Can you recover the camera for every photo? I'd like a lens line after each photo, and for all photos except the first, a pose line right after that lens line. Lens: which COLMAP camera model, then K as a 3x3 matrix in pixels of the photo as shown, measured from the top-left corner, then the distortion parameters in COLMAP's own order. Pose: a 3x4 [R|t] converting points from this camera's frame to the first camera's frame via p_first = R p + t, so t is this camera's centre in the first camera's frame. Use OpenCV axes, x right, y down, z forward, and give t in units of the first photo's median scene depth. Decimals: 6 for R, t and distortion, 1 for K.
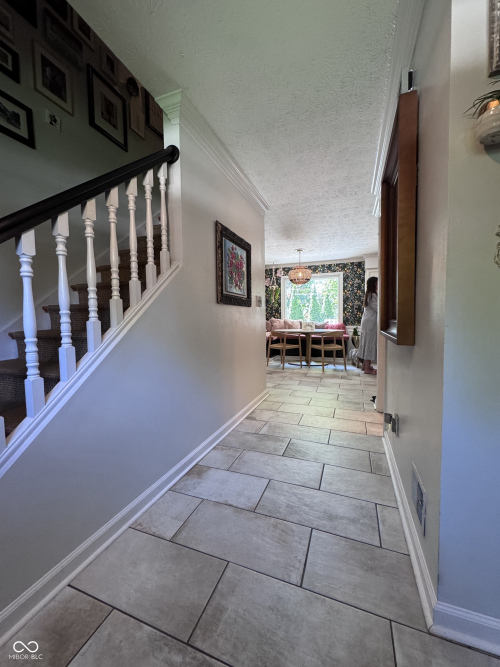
lens RADIAL K [[267.3, 0, 250.1], [0, 267.3, 336.0], [0, 0, 1]] dist [-0.006534, 0.000538]
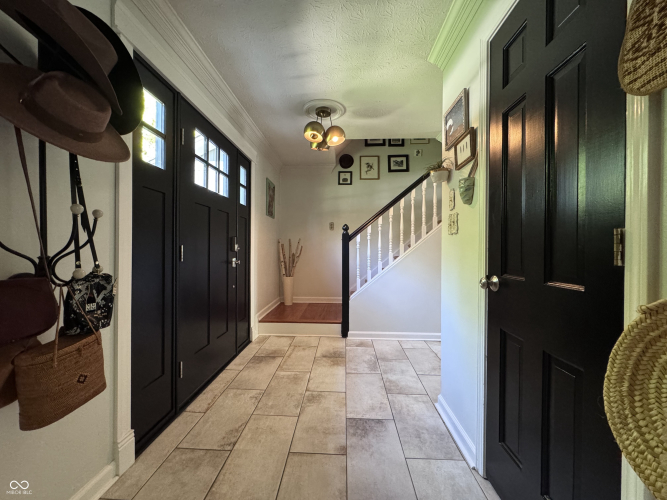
lens RADIAL K [[267.3, 0, 332.2], [0, 267.3, 250.7], [0, 0, 1]] dist [-0.006534, 0.000538]
pose [[0.314142, 0.016660, -0.949230, 1.475743], [-0.053835, 0.998550, -0.000291, -0.052039], [0.947848, 0.051193, 0.314583, -0.322912]]
